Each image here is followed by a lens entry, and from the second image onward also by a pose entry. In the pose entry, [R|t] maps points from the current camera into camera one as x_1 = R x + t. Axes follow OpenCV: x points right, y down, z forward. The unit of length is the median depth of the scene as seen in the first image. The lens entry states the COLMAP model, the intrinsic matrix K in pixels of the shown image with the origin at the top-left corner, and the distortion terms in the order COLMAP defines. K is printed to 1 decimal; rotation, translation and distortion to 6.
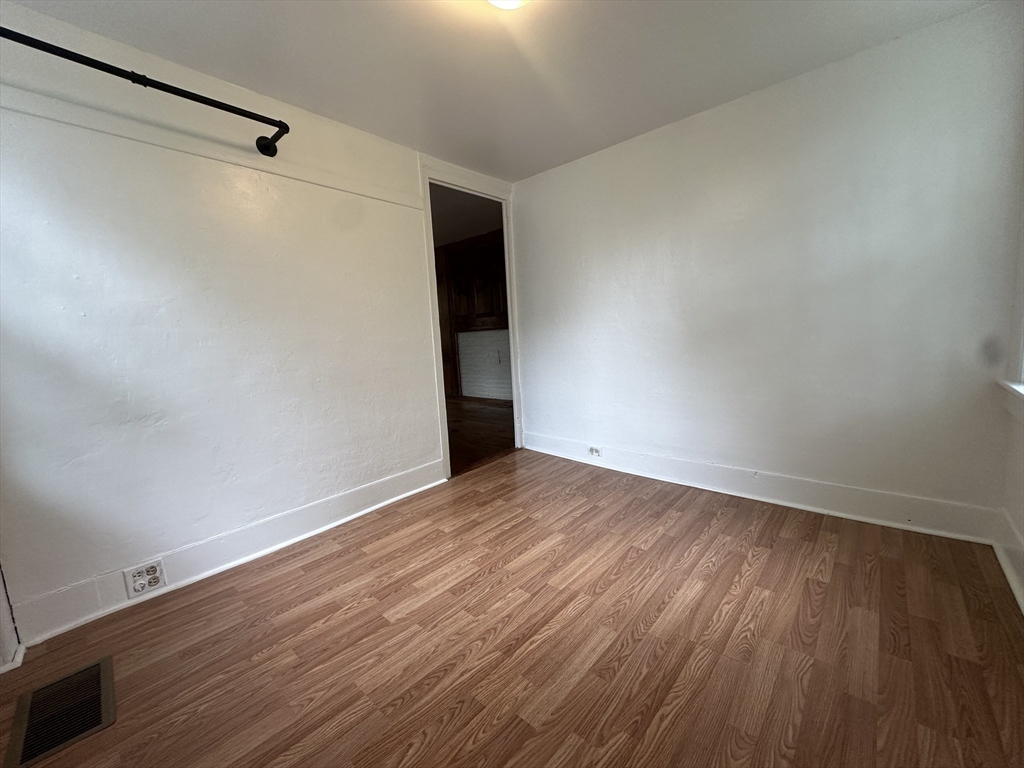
lens RADIAL K [[408.3, 0, 510.1], [0, 408.3, 383.9], [0, 0, 1]] dist [-0.001723, 0.000347]
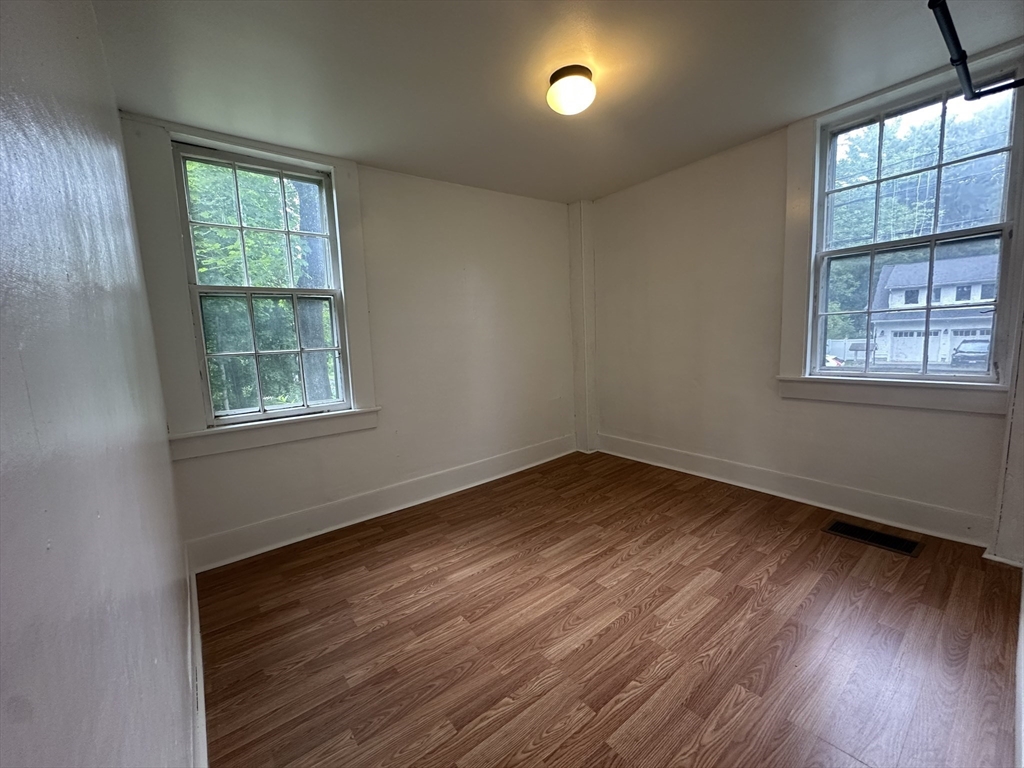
lens RADIAL K [[408.3, 0, 510.1], [0, 408.3, 383.9], [0, 0, 1]] dist [-0.001723, 0.000347]
pose [[-0.979226, 0.088469, 0.182453, 0.027710], [0.129480, 0.965280, 0.226867, -0.305227], [-0.156048, 0.245778, -0.956683, 1.975665]]
